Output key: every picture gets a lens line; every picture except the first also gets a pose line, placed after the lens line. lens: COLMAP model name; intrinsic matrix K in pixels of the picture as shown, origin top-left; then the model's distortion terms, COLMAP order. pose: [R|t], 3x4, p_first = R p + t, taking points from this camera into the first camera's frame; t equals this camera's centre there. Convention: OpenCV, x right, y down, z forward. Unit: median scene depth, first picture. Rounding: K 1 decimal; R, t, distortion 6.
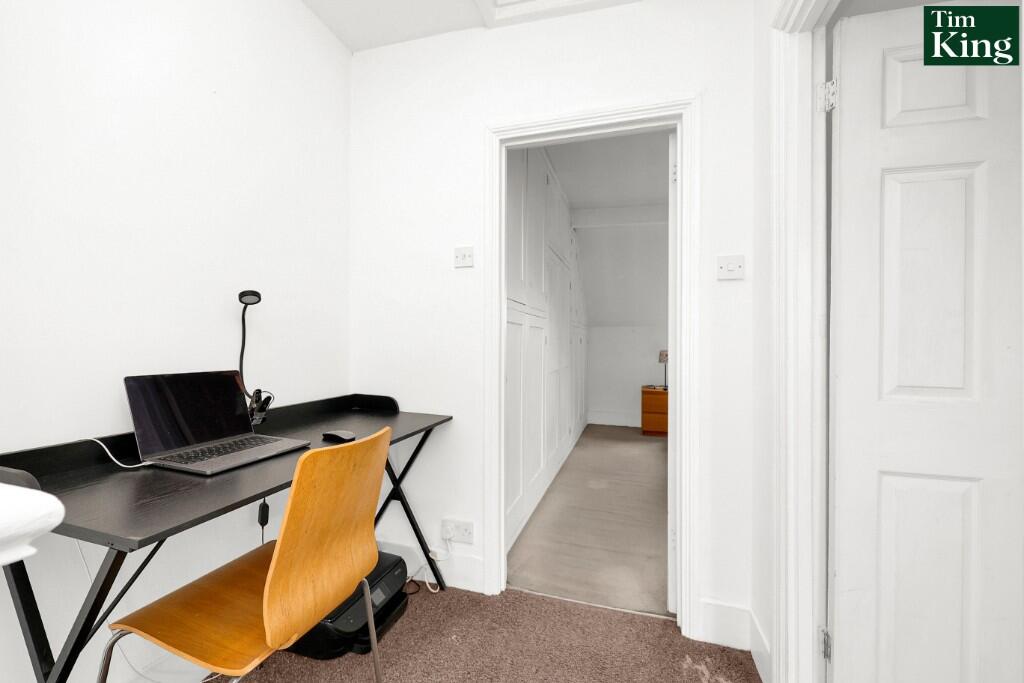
lens RADIAL K [[420.9, 0, 501.5], [0, 420.9, 344.0], [0, 0, 1]] dist [-0.000878, -0.000164]
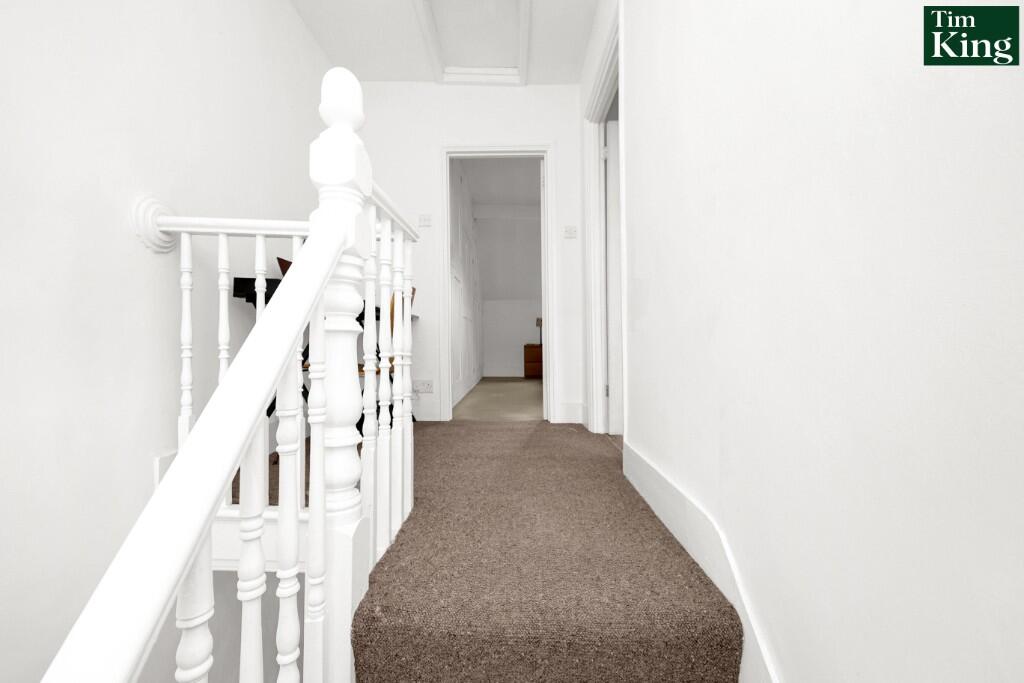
lens RADIAL K [[409.8, 0, 504.7], [0, 409.8, 337.3], [0, 0, 1]] dist [0.001171, -0.000025]
pose [[0.960084, -0.010220, 0.279526, -0.219240], [0.013433, 0.999864, -0.009583, 0.246577], [-0.279390, 0.012956, 0.960090, -0.562866]]
